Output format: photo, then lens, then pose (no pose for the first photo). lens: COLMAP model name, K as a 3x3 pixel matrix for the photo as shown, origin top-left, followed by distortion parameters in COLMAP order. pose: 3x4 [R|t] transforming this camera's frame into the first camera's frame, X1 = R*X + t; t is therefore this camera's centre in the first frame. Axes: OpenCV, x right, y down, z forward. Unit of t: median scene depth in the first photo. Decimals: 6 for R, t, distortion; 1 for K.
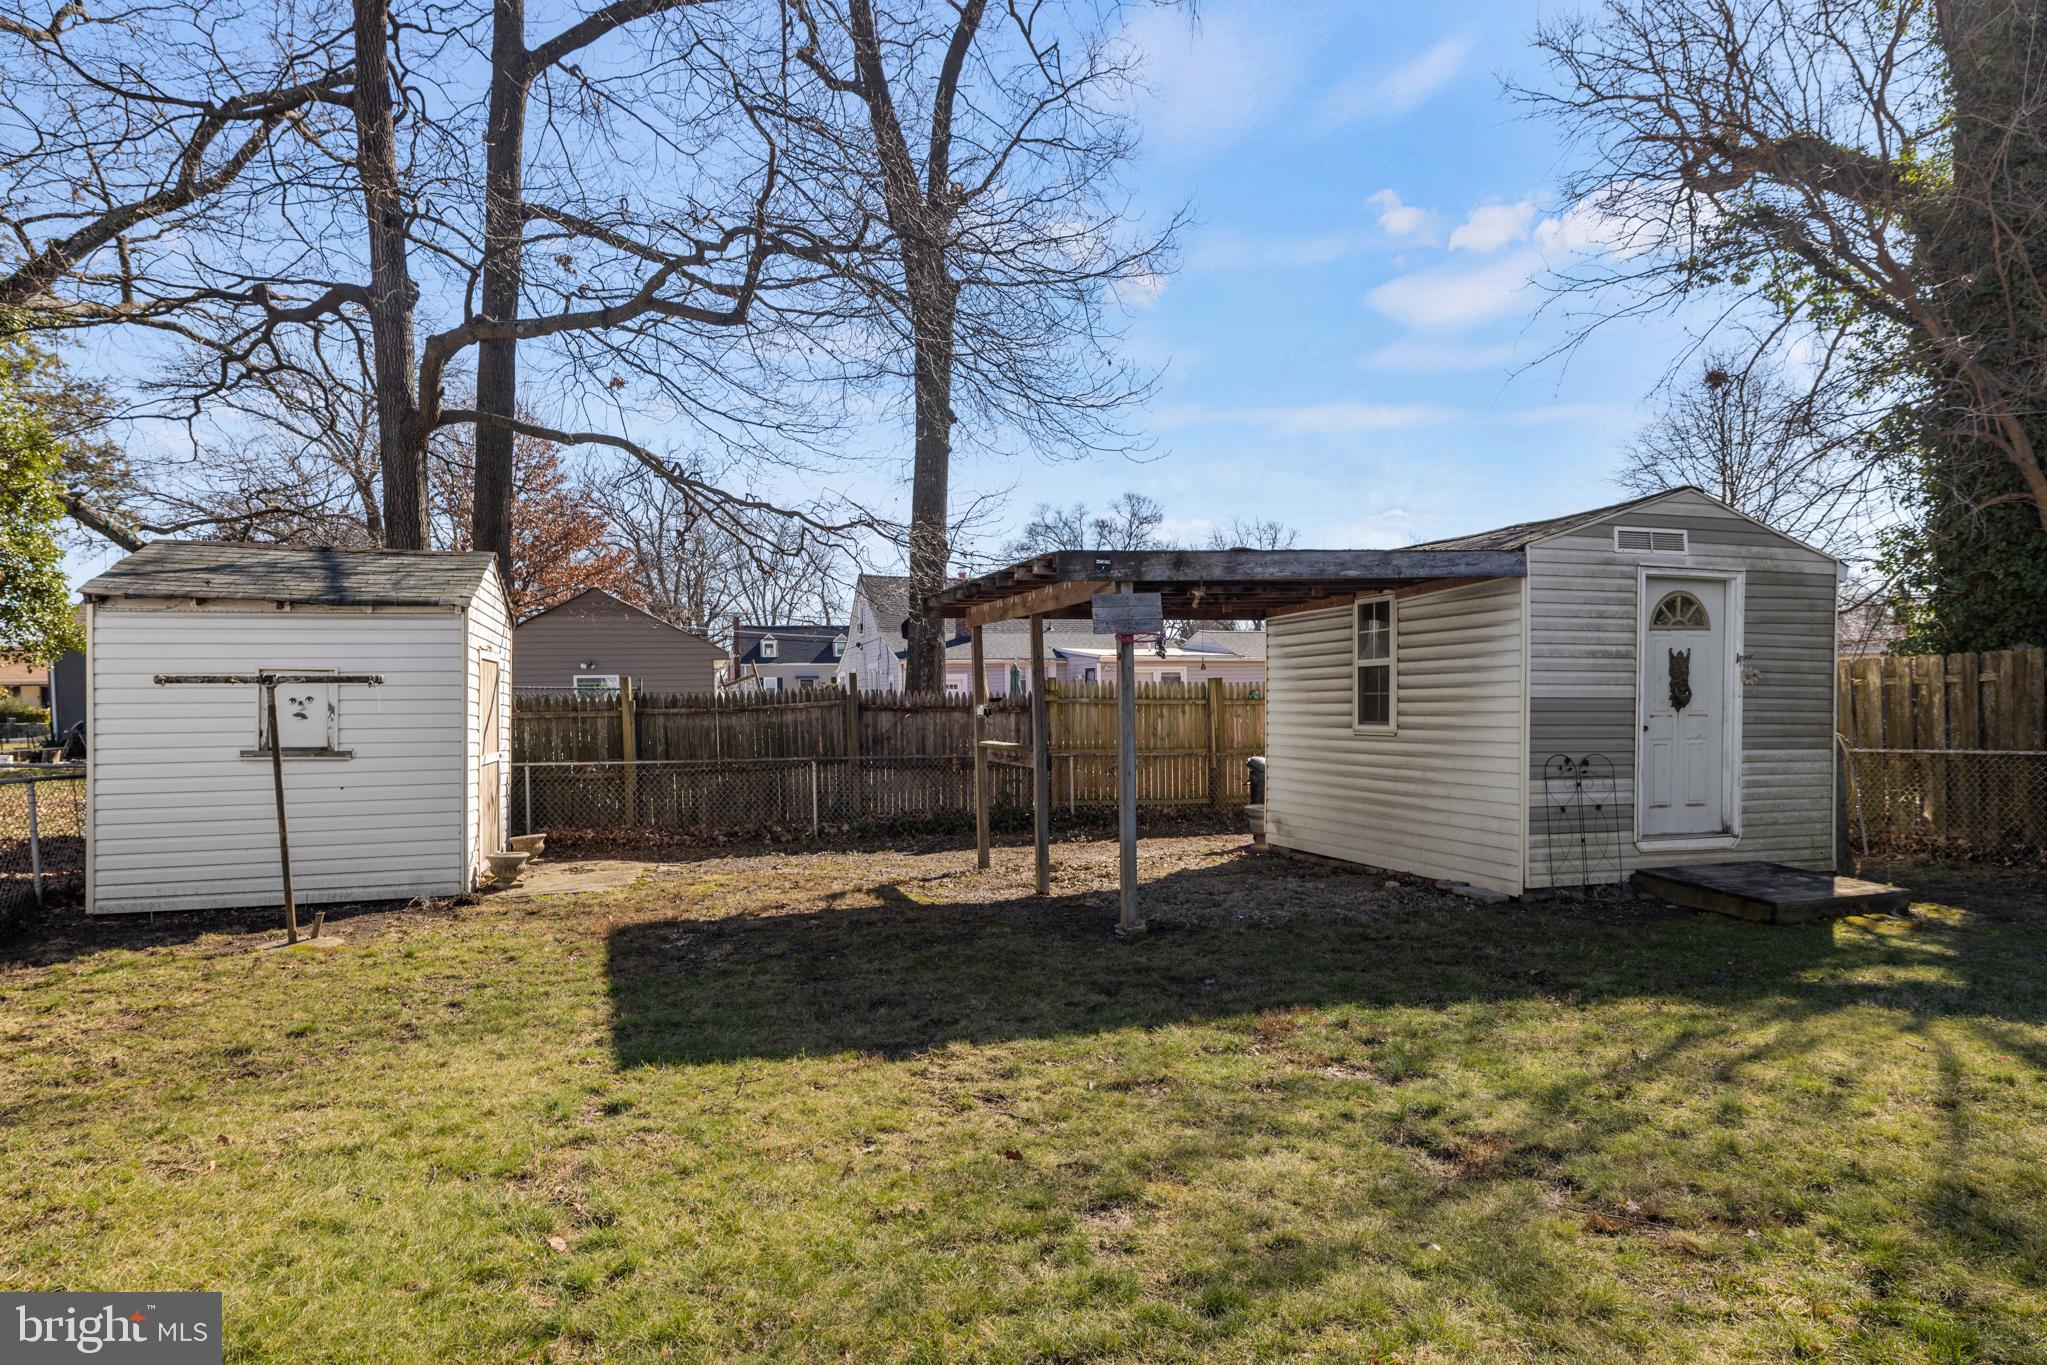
lens RADIAL K [[1159.8, 0, 1003.7], [0, 1159.8, 737.8], [0, 0, 1]] dist [0.003646, -0.000468]
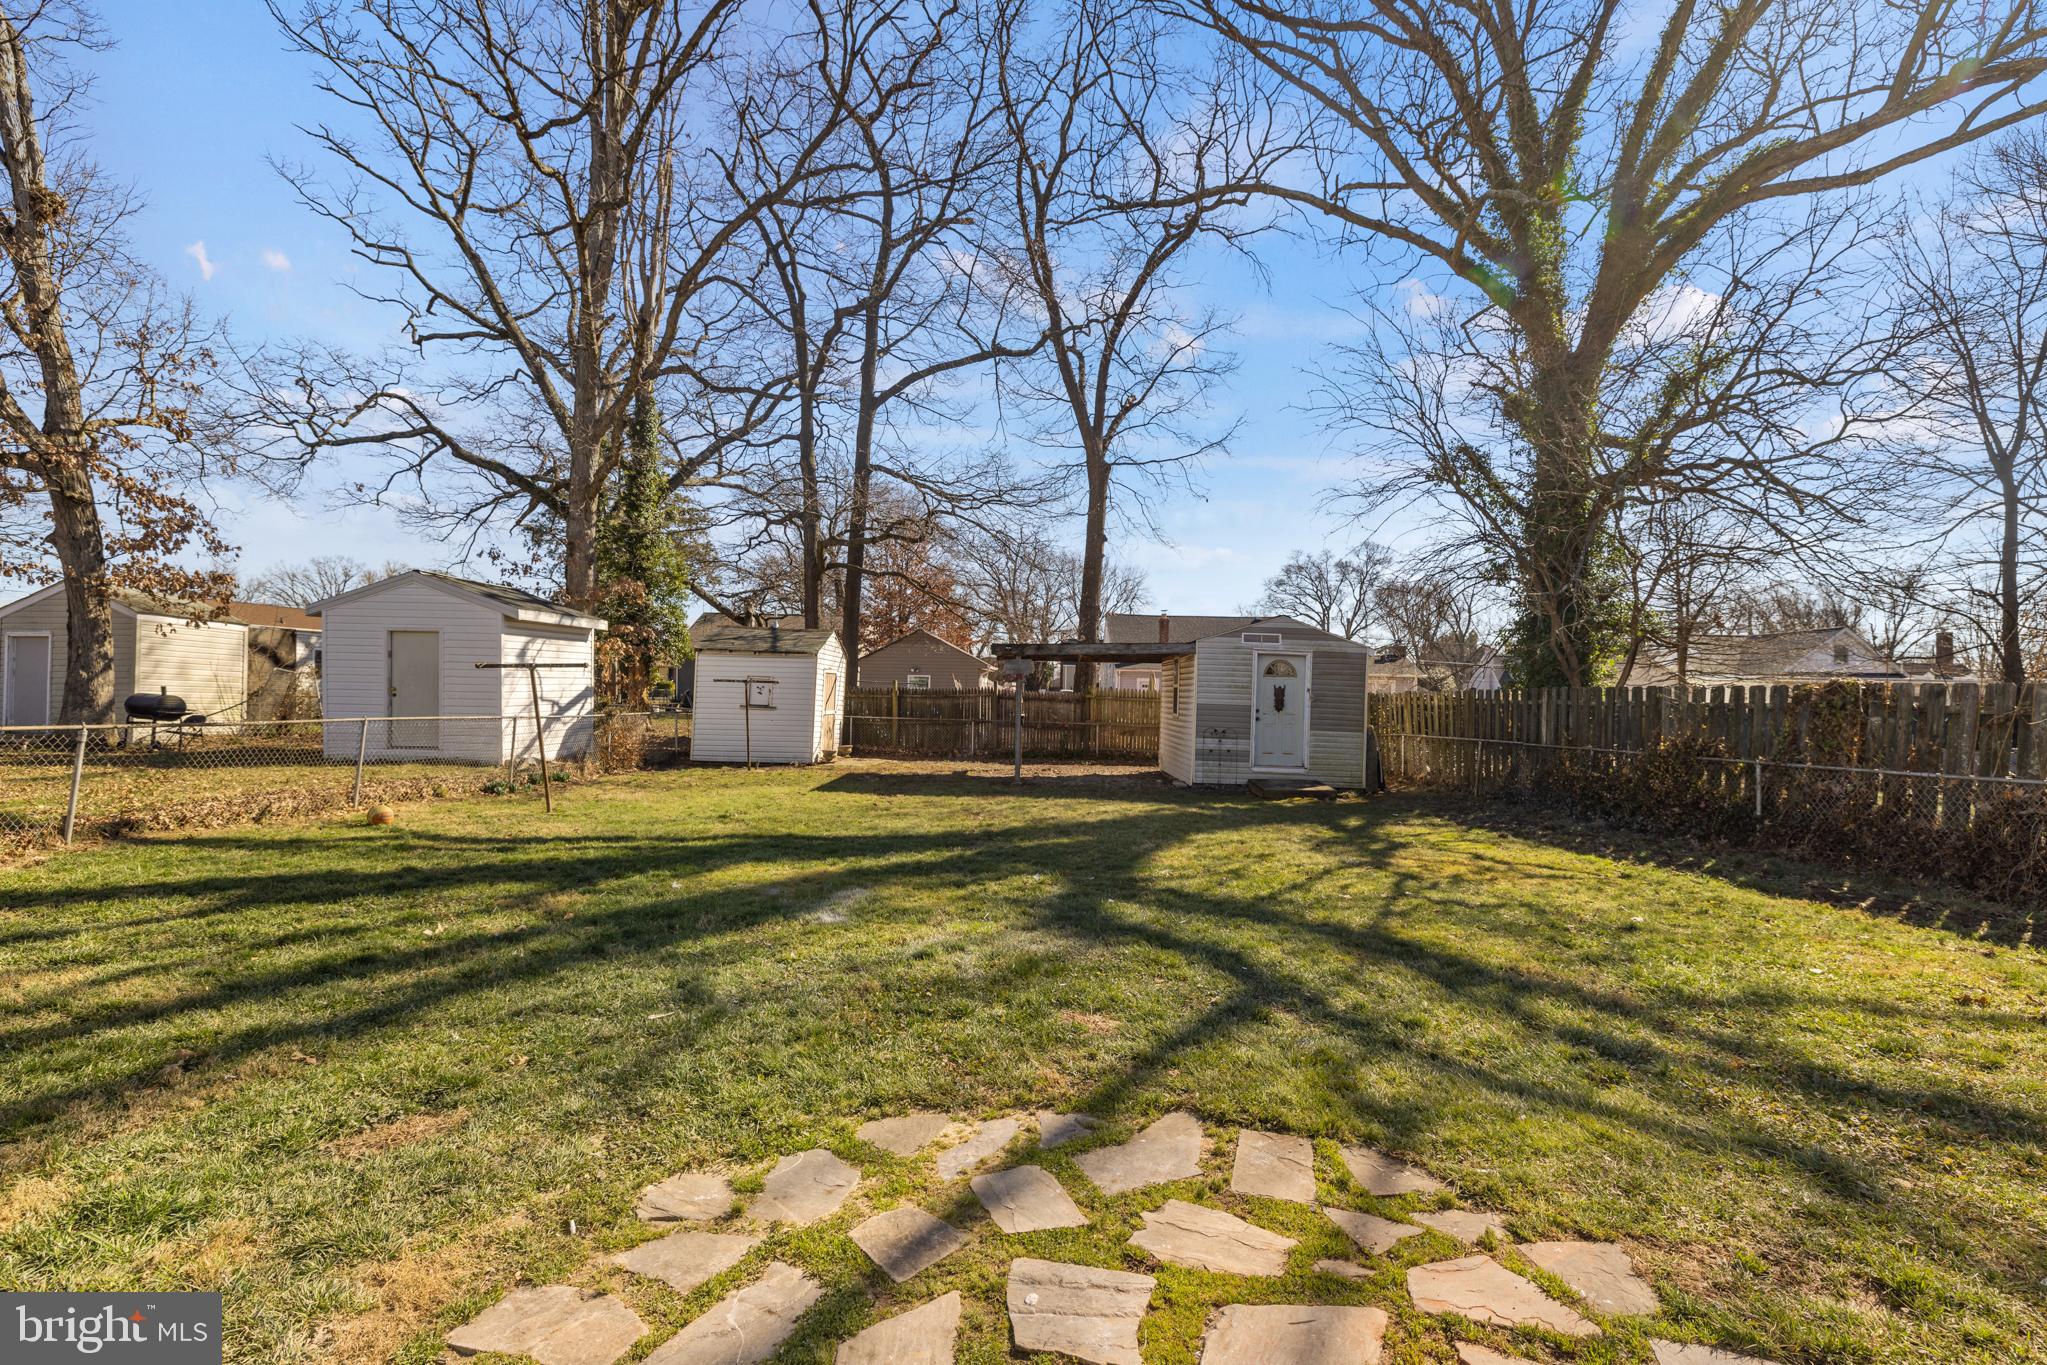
lens RADIAL K [[897.5, 0, 1031.6], [0, 897.5, 696.5], [0, 0, 1]] dist [0.001524, -0.000351]
pose [[0.953526, 0.035753, -0.299183, 0.439180], [-0.043366, 0.998882, -0.018844, 0.000190], [0.298175, 0.030942, 0.954010, -0.568054]]
